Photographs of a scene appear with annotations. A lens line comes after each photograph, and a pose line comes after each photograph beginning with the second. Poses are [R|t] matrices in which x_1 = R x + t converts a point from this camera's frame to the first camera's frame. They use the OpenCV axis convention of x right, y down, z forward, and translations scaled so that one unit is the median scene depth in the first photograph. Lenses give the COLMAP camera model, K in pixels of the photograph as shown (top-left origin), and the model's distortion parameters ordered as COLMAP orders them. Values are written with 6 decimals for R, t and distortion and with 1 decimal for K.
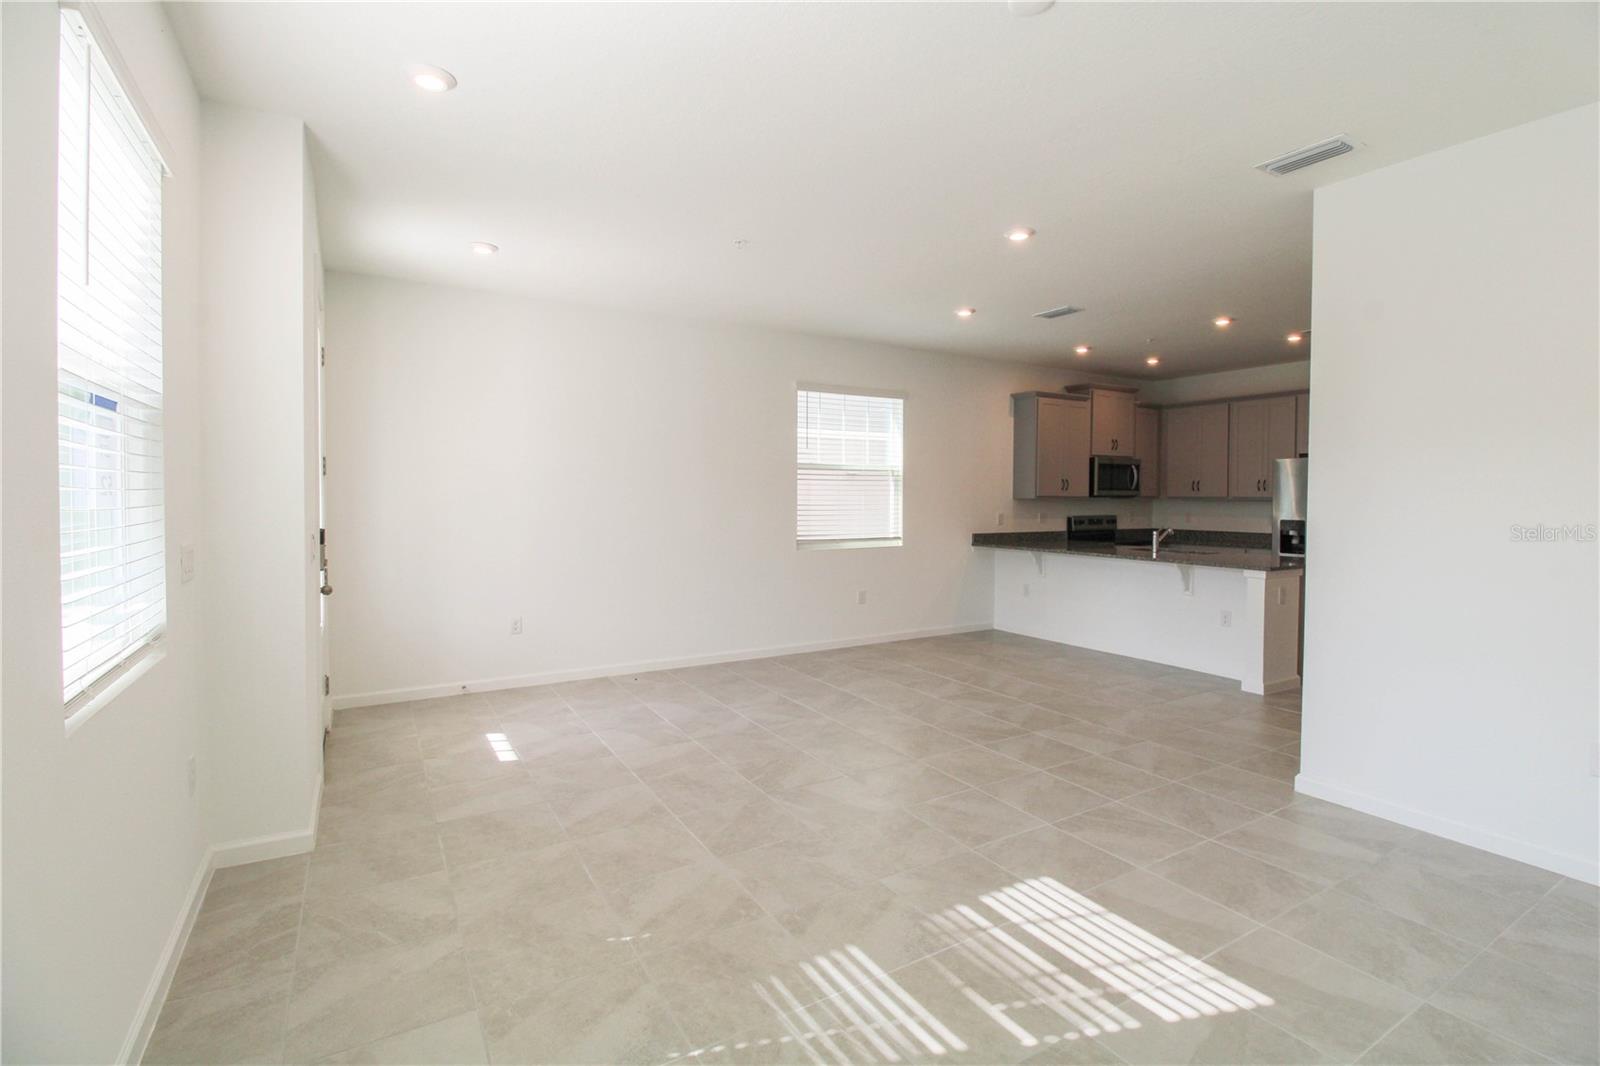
lens RADIAL K [[741.0, 0, 815.3], [0, 741.0, 522.2], [0, 0, 1]] dist [-0.005198, -0.007984]
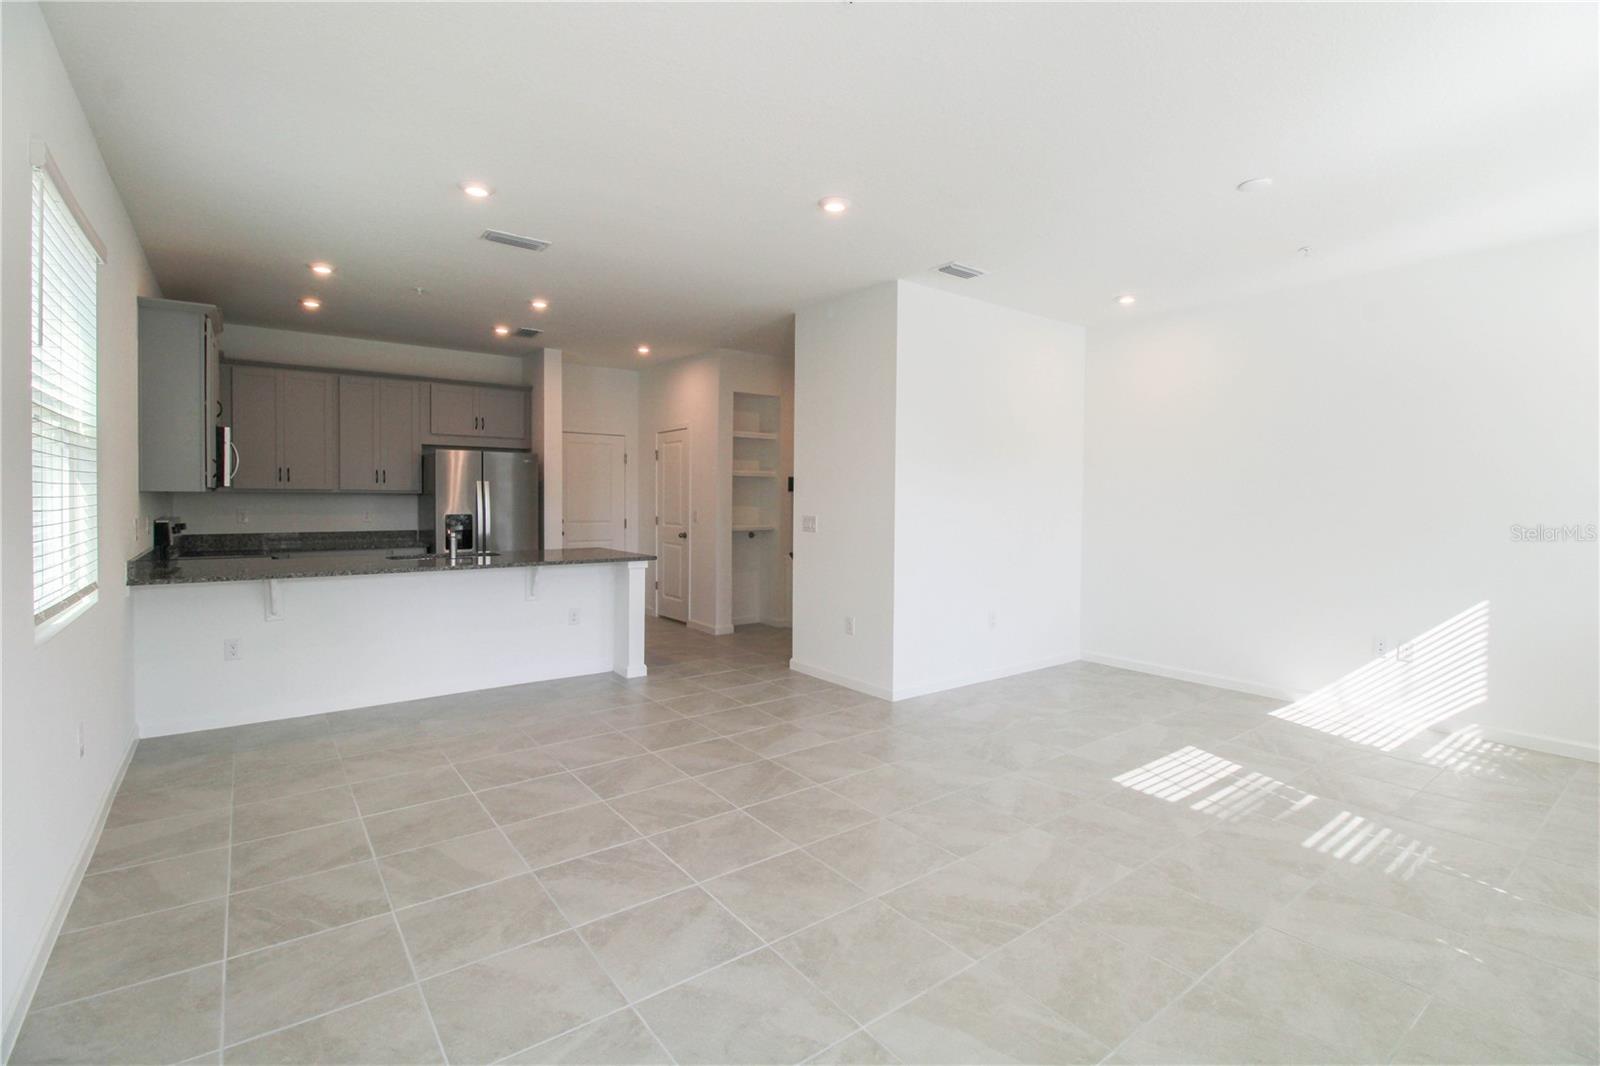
lens RADIAL K [[741.0, 0, 815.1], [0, 741.0, 511.8], [0, 0, 1]] dist [-0.005198, -0.007984]
pose [[-0.114718, -0.027160, 0.993027, -0.691609], [0.025125, 0.999227, 0.030232, -0.045212], [-0.993080, 0.028418, -0.113947, 1.222675]]
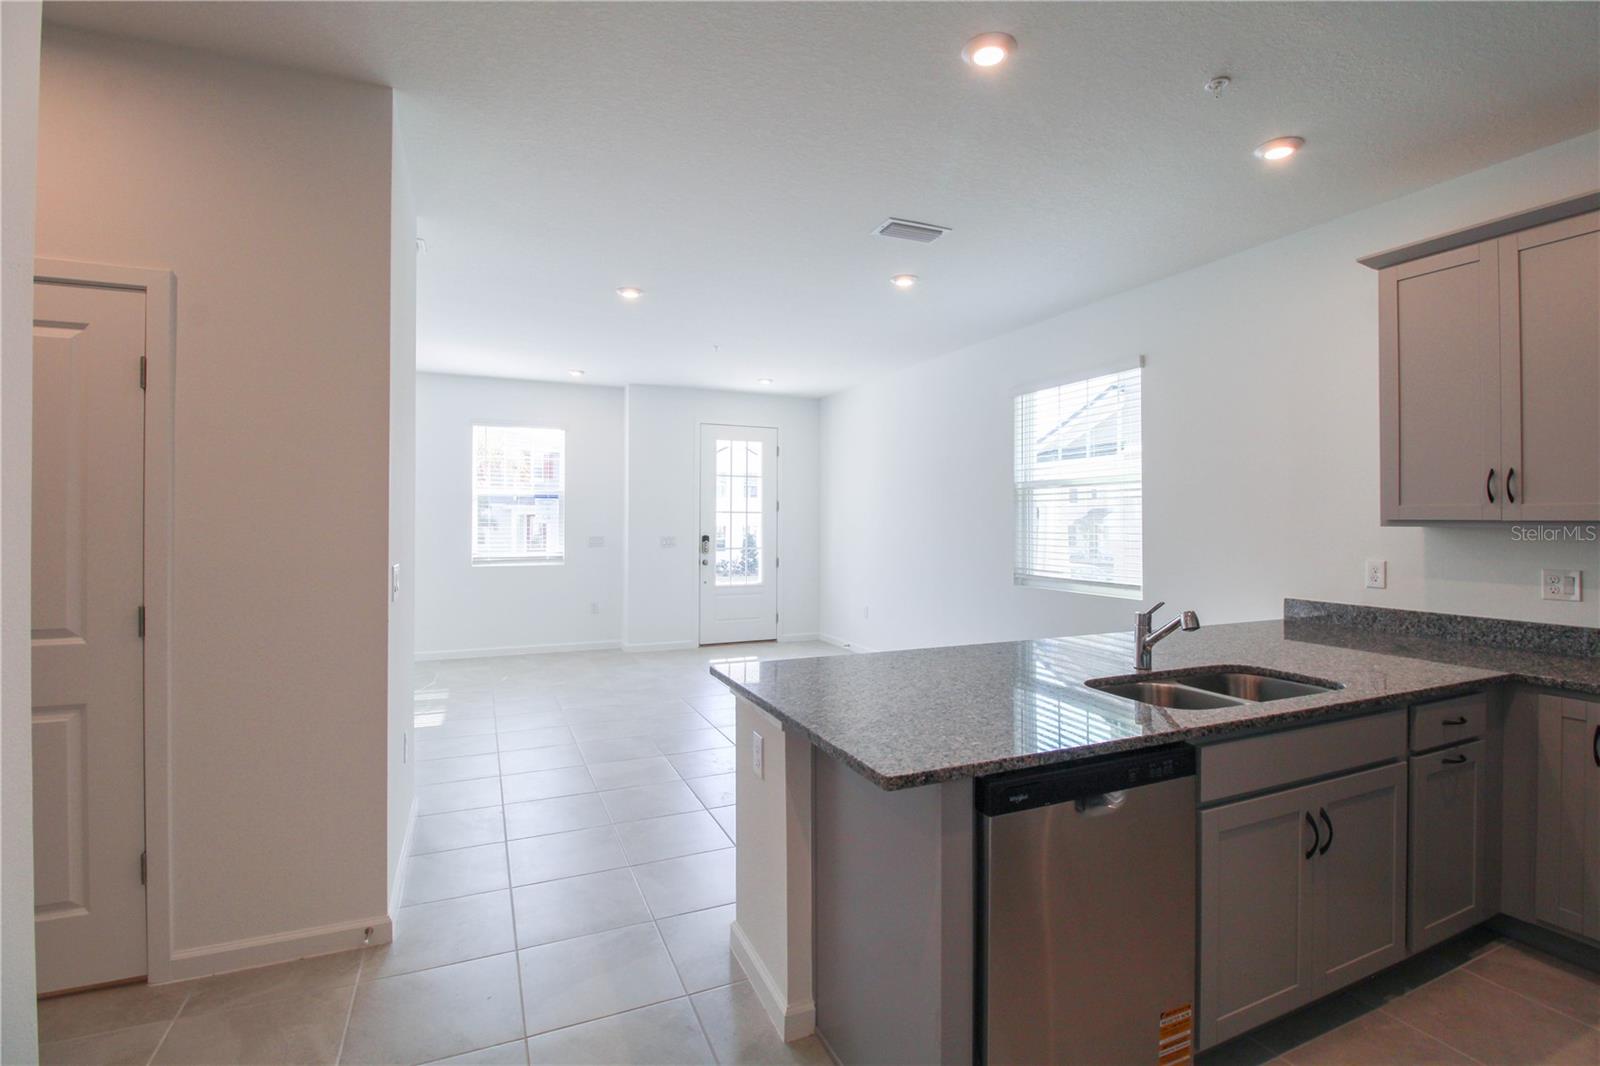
lens RADIAL K [[741.0, 0, 813.4], [0, 741.0, 520.7], [0, 0, 1]] dist [-0.005198, -0.007984]
pose [[-0.111638, -0.004600, -0.993738, 1.494157], [-0.036697, 0.999326, -0.000503, -0.048819], [0.993071, 0.036411, -0.111732, 1.541831]]
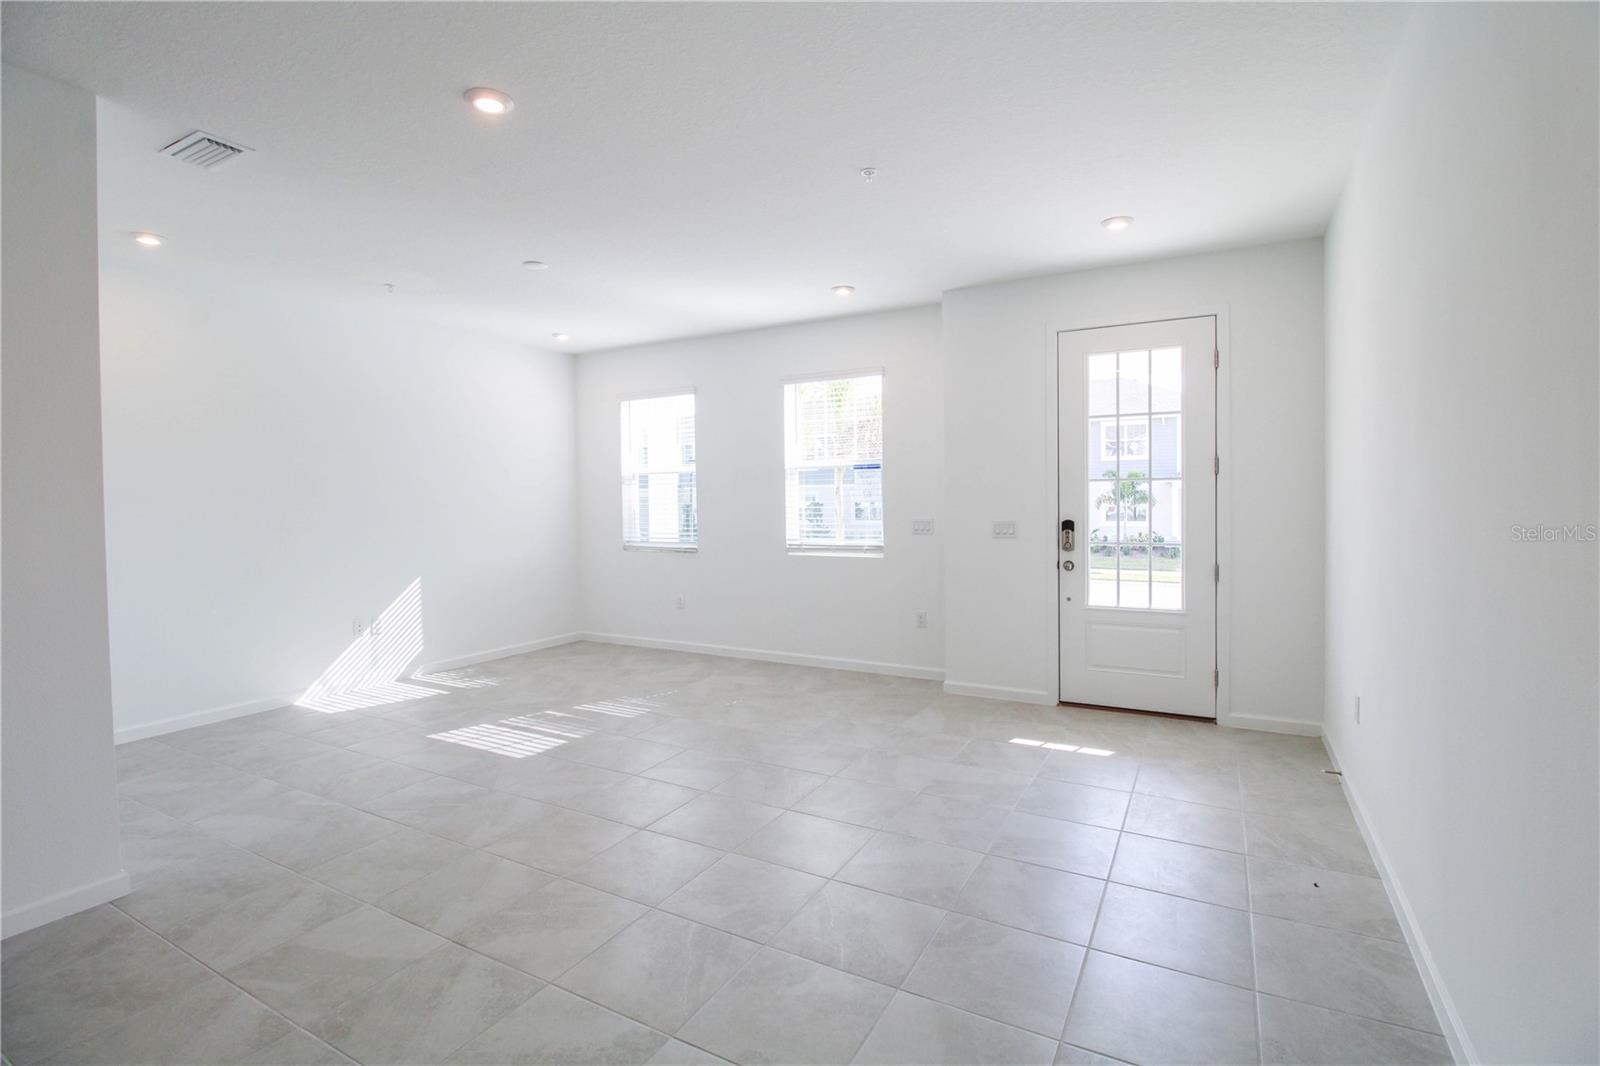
lens RADIAL K [[741.0, 0, 816.2], [0, 741.0, 513.4], [0, 0, 1]] dist [-0.005198, -0.007984]
pose [[-0.858019, 0.013825, -0.513432, 0.407472], [-0.010687, 0.998941, 0.044757, -0.060452], [0.513507, 0.043889, -0.856962, 1.863562]]
